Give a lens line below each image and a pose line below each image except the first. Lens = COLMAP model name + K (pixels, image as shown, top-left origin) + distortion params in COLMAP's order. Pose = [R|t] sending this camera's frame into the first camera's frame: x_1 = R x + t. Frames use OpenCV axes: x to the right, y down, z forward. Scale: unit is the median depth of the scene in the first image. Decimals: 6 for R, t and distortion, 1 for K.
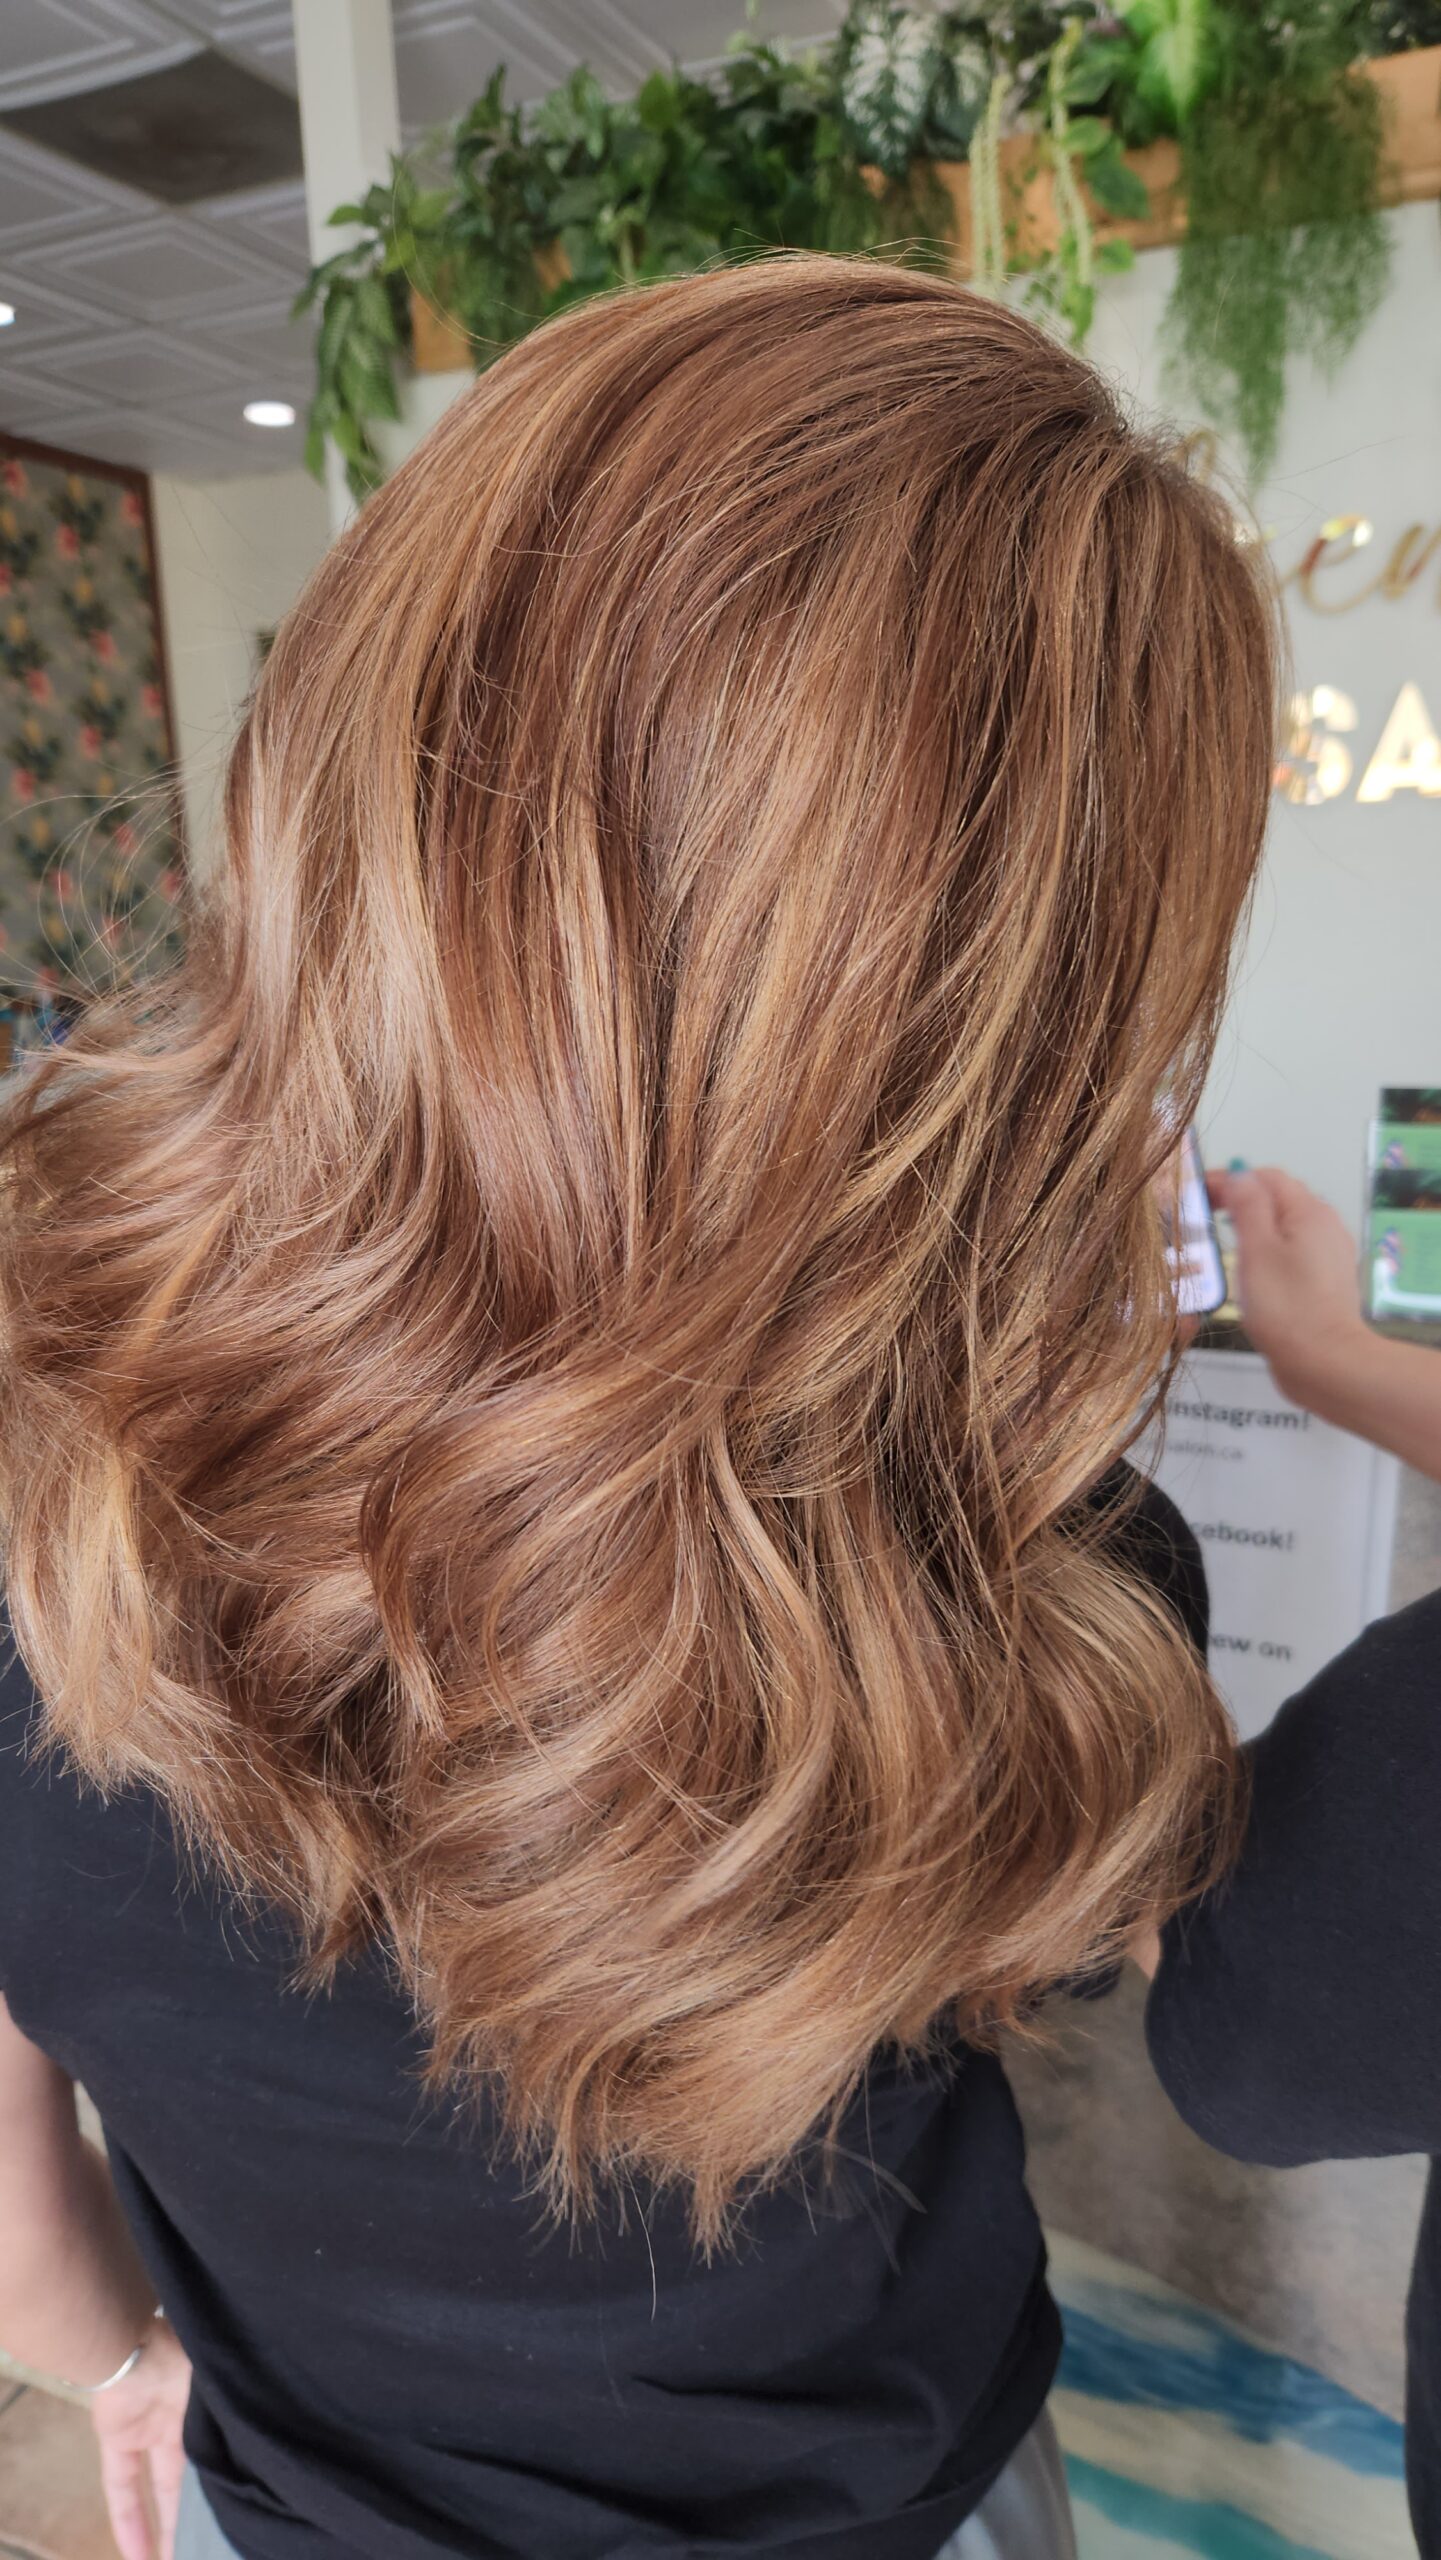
lens RADIAL K [[1756.4, 0, 664.5], [0, 1756.4, 1272.2], [0, 0, 1]] dist [0.031918, -0.038812]
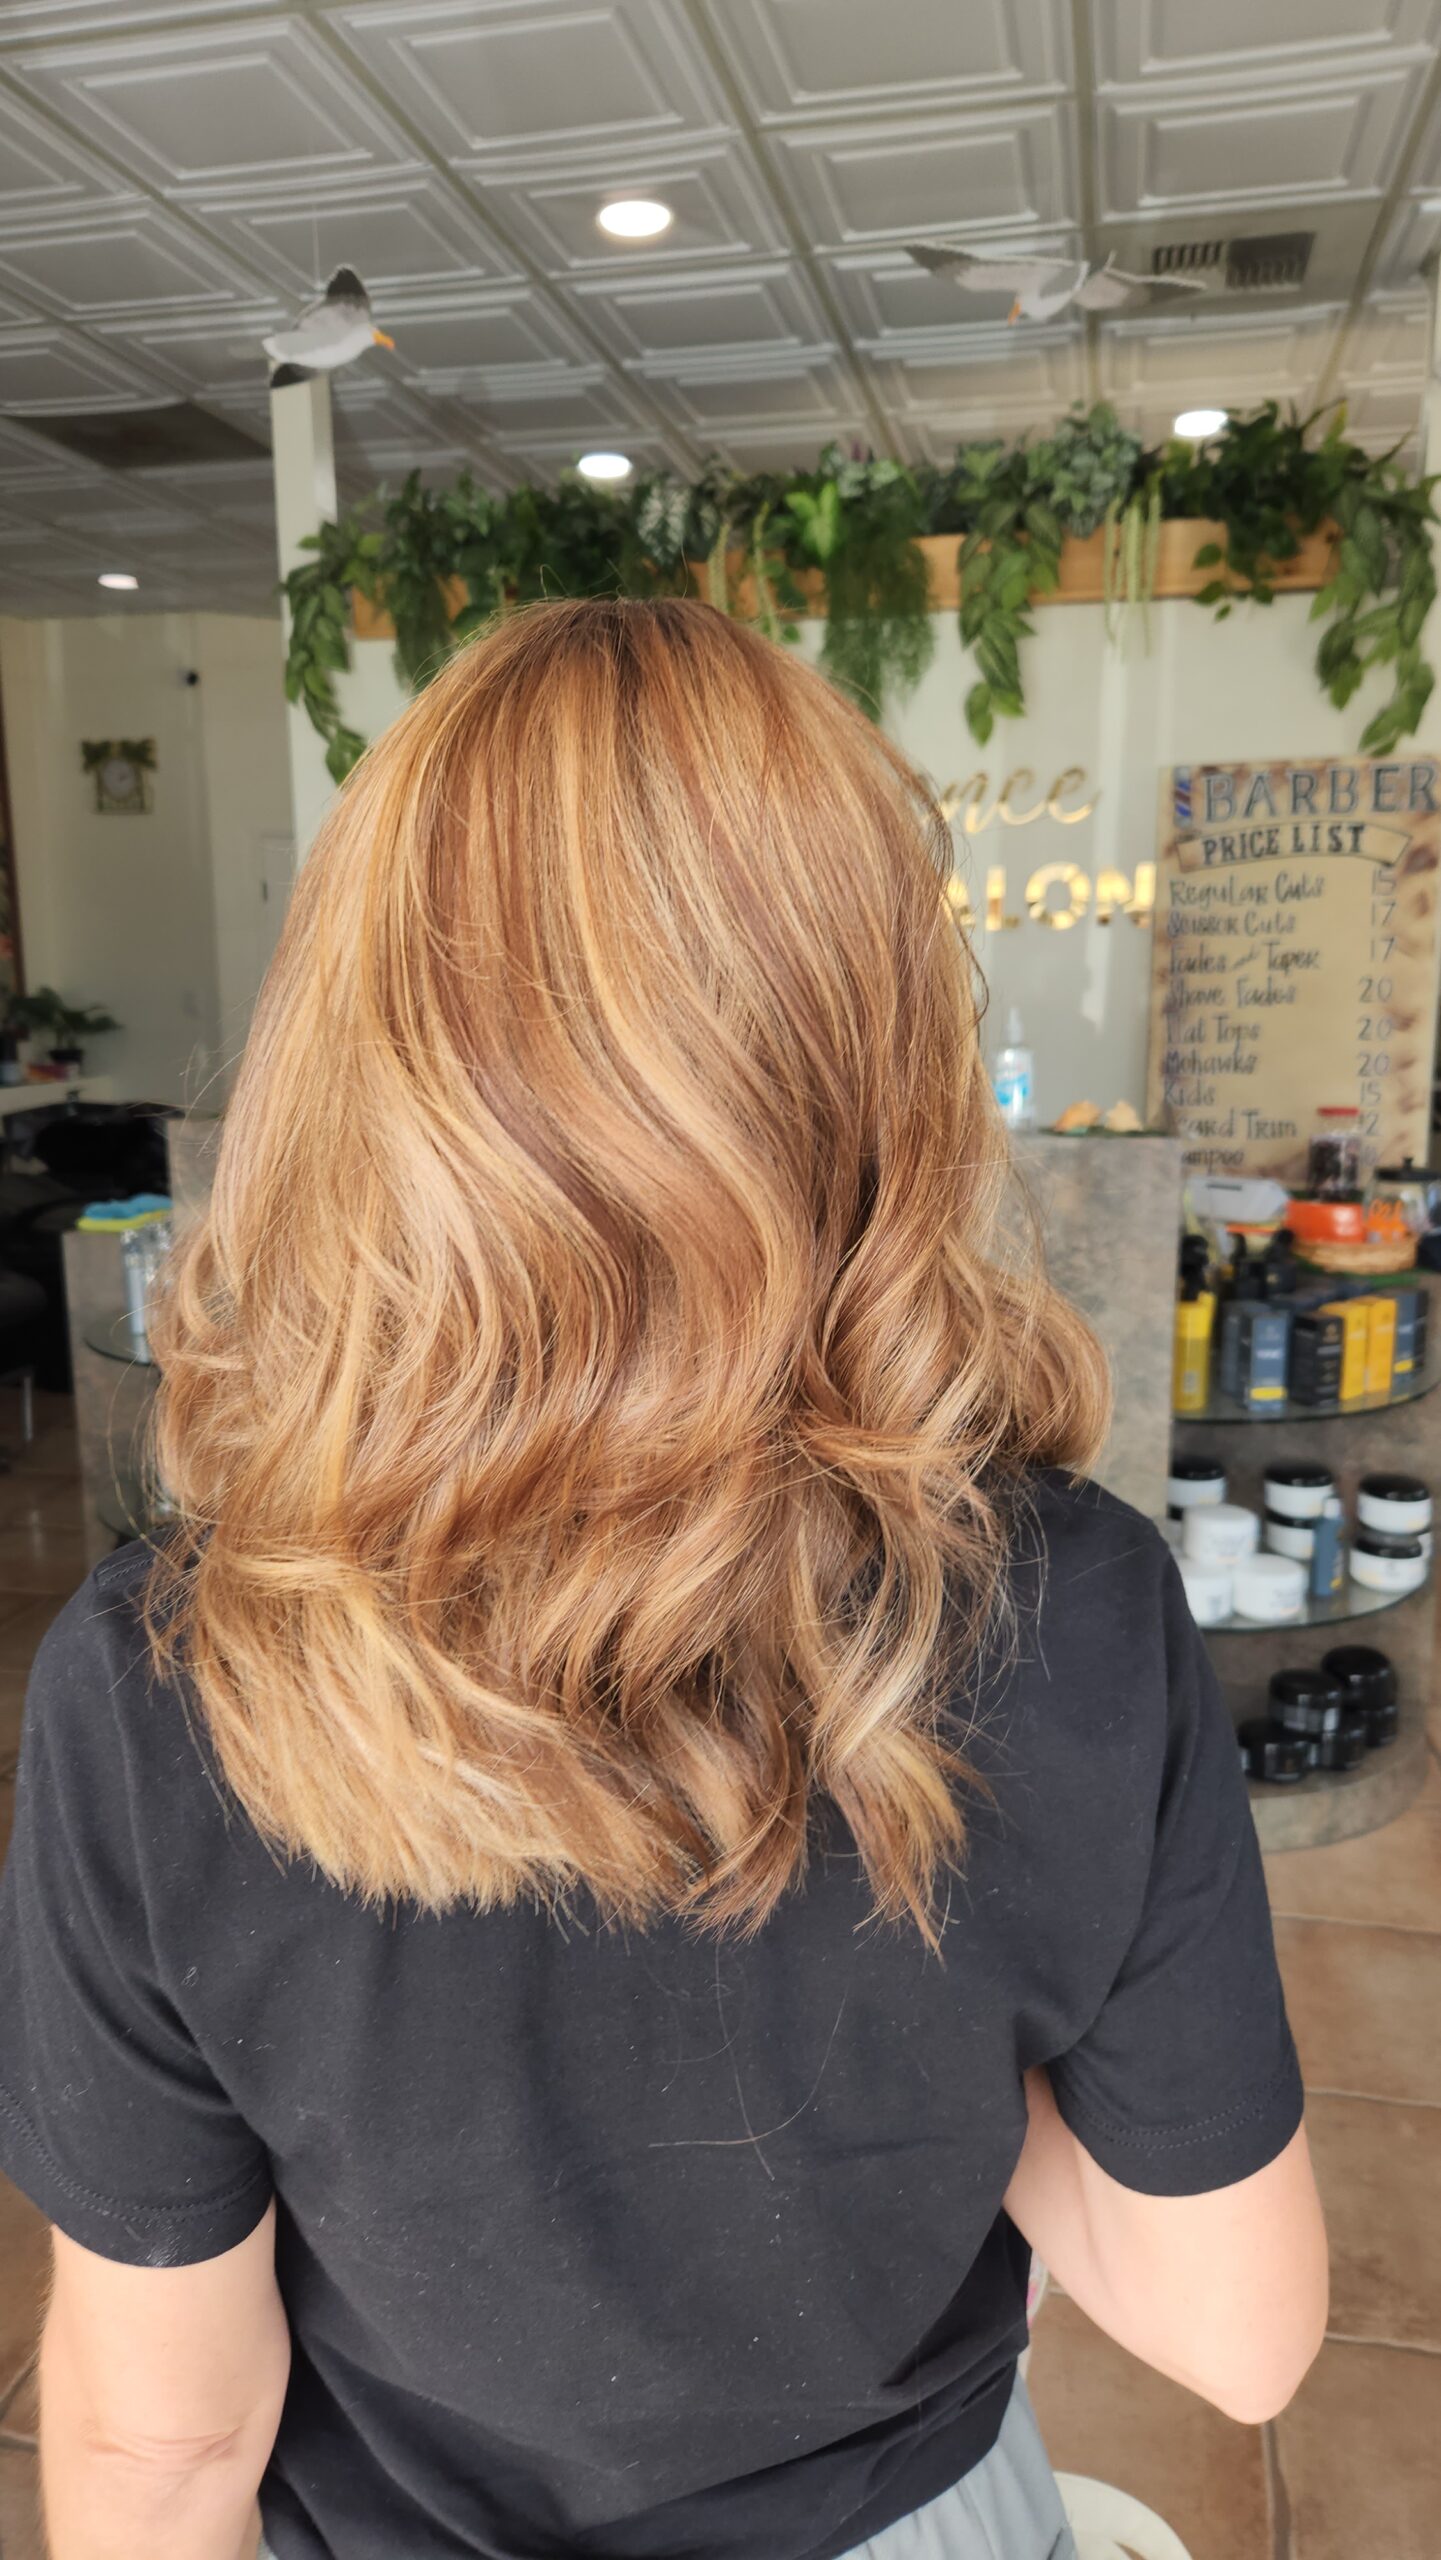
lens RADIAL K [[1756.4, 0, 664.5], [0, 1756.4, 1272.2], [0, 0, 1]] dist [0.031918, -0.038812]
pose [[0.984006, -0.009484, 0.177882, -0.191716], [0.017262, 0.998959, -0.042231, 0.149537], [-0.177296, 0.044626, 0.983145, -0.696785]]
